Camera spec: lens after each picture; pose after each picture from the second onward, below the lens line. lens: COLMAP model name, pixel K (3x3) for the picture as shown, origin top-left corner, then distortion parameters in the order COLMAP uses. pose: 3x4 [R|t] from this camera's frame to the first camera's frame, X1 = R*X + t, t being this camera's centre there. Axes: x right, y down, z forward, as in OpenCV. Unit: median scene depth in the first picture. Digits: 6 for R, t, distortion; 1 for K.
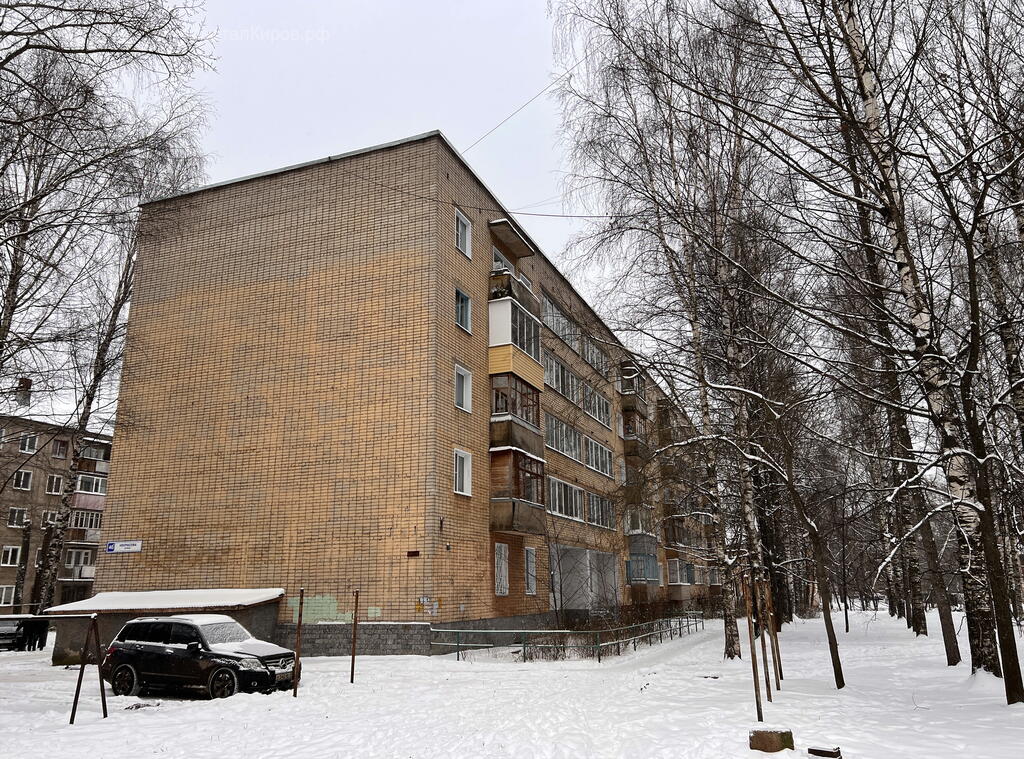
lens RADIAL K [[801.9, 0, 509.6], [0, 801.9, 375.9], [0, 0, 1]] dist [0.064309, -0.004158]
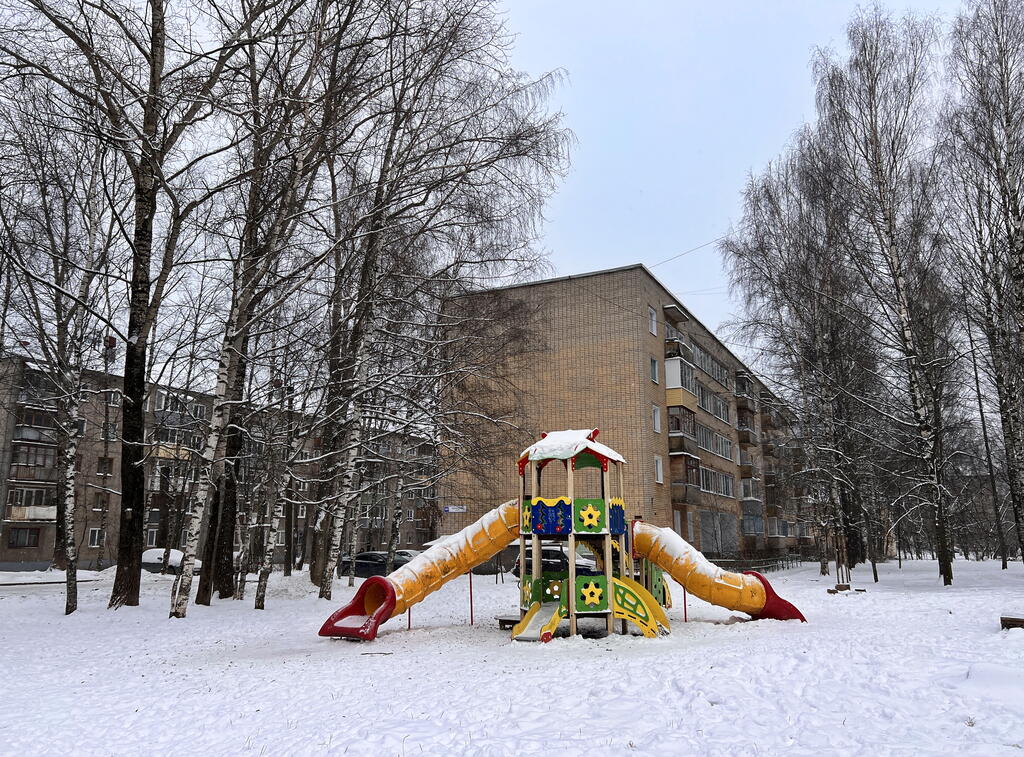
lens RADIAL K [[801.9, 0, 511.9], [0, 801.9, 383.0], [0, 0, 1]] dist [0.064309, -0.004158]
pose [[0.995922, -0.006518, -0.089980, -0.194433], [0.012576, 0.997679, 0.066926, -0.164110], [0.089335, -0.067785, 0.993692, -0.639764]]
